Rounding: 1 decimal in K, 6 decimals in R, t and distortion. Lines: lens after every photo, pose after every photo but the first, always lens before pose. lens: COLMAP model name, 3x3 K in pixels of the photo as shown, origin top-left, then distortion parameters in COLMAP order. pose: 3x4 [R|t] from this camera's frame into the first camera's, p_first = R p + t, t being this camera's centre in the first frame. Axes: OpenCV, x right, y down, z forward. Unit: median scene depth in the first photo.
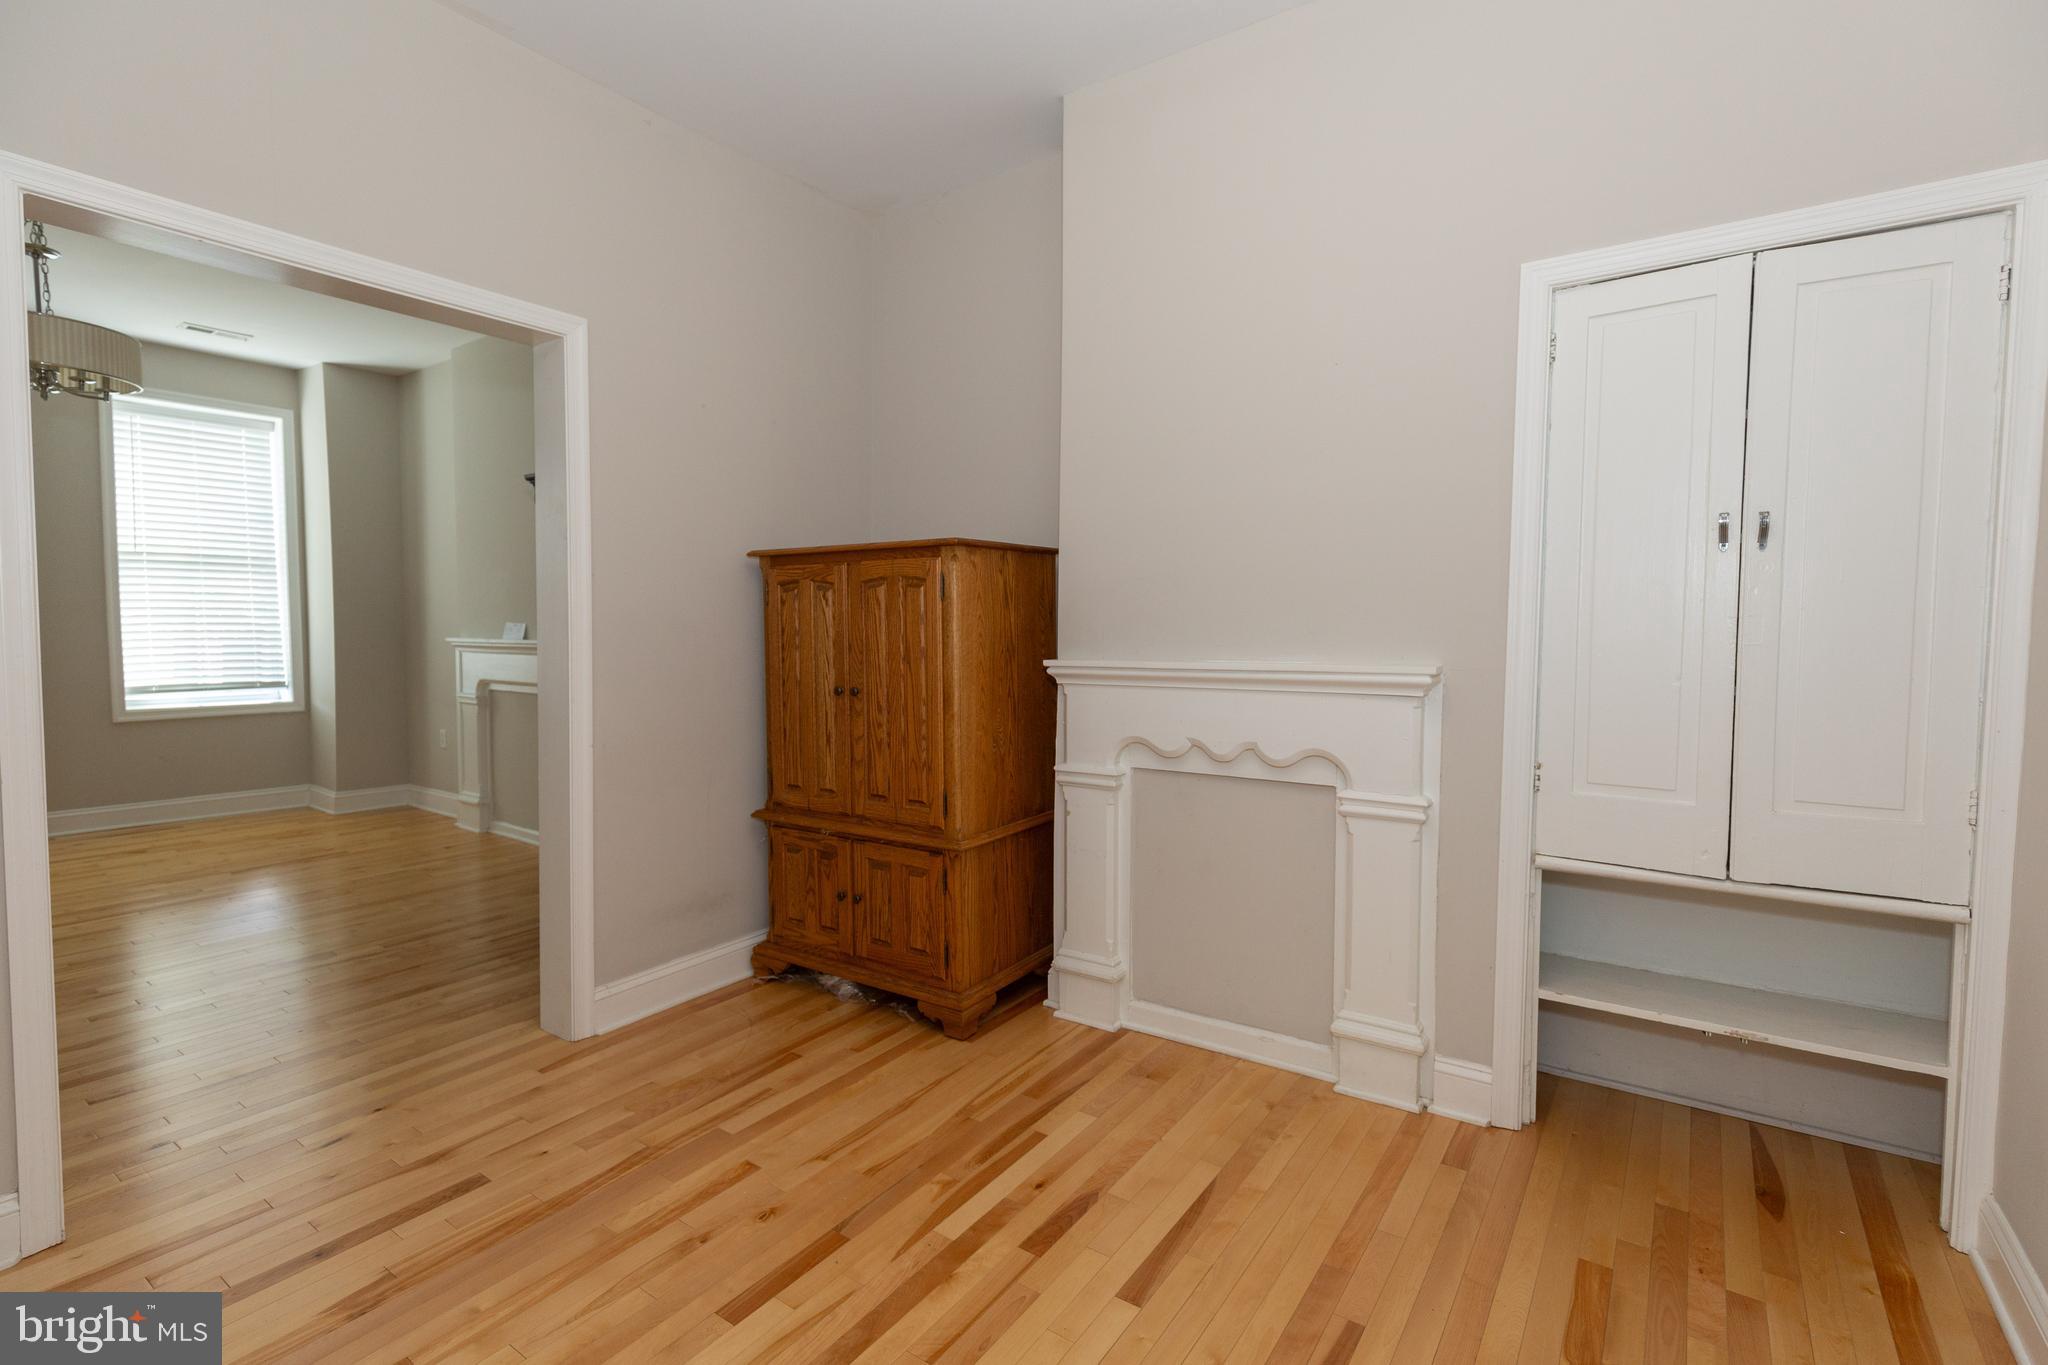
lens RADIAL K [[949.0, 0, 1027.5], [0, 949.0, 660.2], [0, 0, 1]] dist [0.000646, 0.000037]
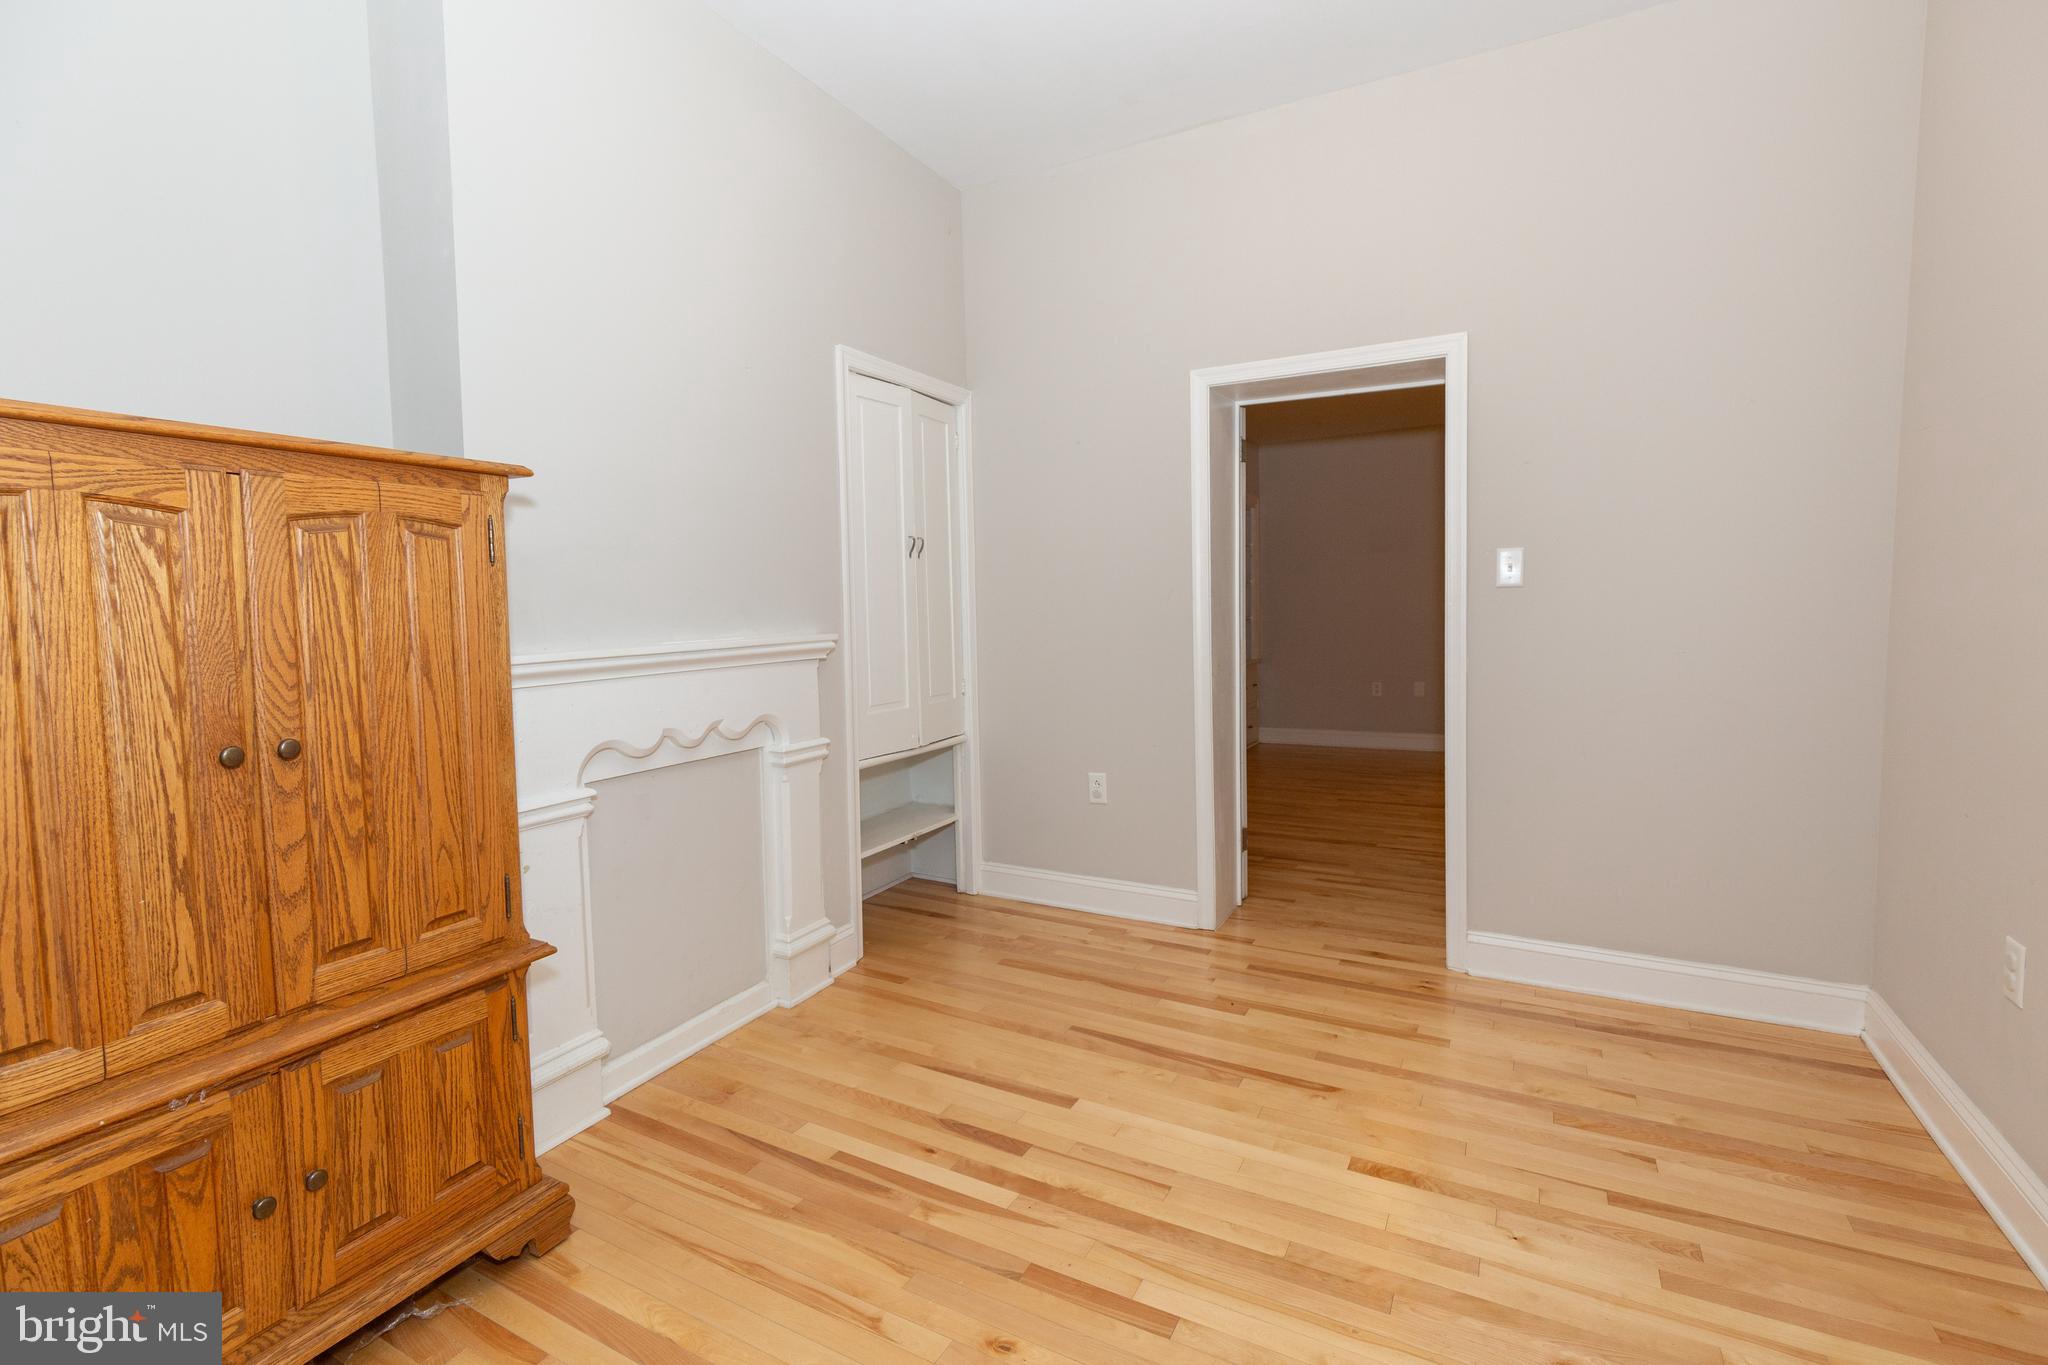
lens RADIAL K [[926.7, 0, 1023.1], [0, 926.7, 649.3], [0, 0, 1]] dist [-0.030102, -0.000202]
pose [[-0.104779, -0.051069, 0.993183, -0.798750], [0.062720, 0.996353, 0.057849, -0.022844], [-0.992516, 0.068354, -0.101194, 0.820996]]
